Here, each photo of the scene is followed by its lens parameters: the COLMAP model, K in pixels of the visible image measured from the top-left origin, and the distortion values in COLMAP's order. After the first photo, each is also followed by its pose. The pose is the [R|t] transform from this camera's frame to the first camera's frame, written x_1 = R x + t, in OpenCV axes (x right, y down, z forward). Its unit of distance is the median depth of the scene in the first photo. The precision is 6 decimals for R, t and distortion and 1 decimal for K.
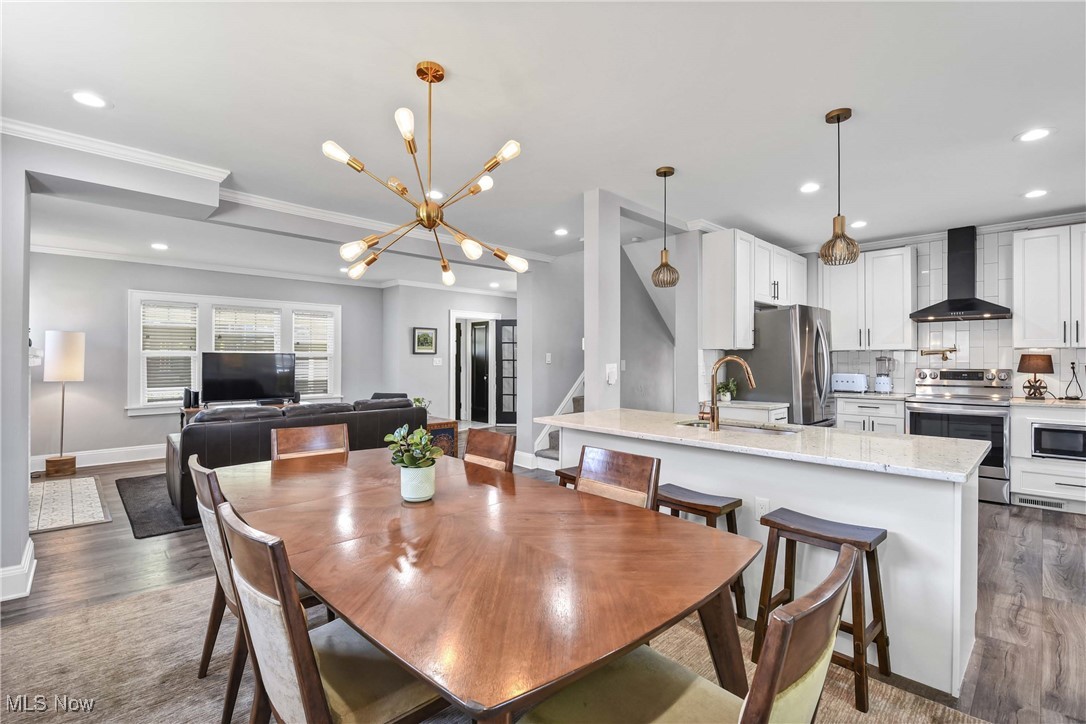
lens RADIAL K [[486.6, 0, 540.9], [0, 486.6, 362.1], [0, 0, 1]] dist [-0.010133, -0.003858]
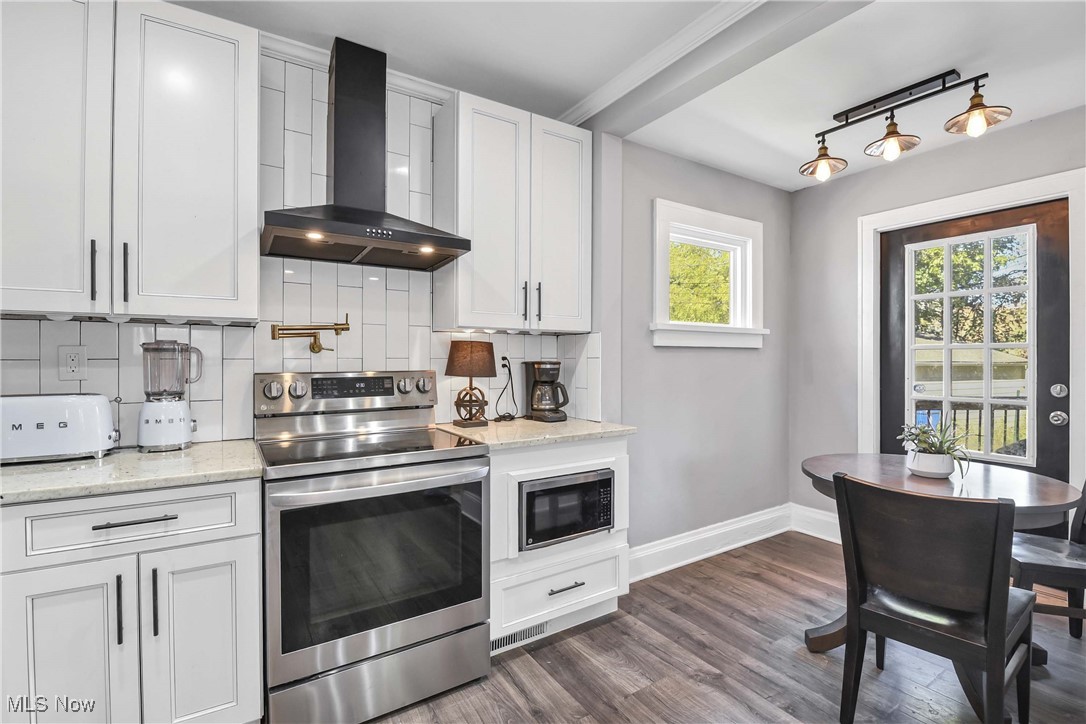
lens RADIAL K [[486.6, 0, 536.5], [0, 486.6, 364.5], [0, 0, 1]] dist [-0.010133, -0.003858]
pose [[0.183344, -0.012861, 0.982965, 0.459235], [0.007832, 0.999902, 0.011622, 0.003869], [-0.983018, 0.005568, 0.183427, 0.738707]]
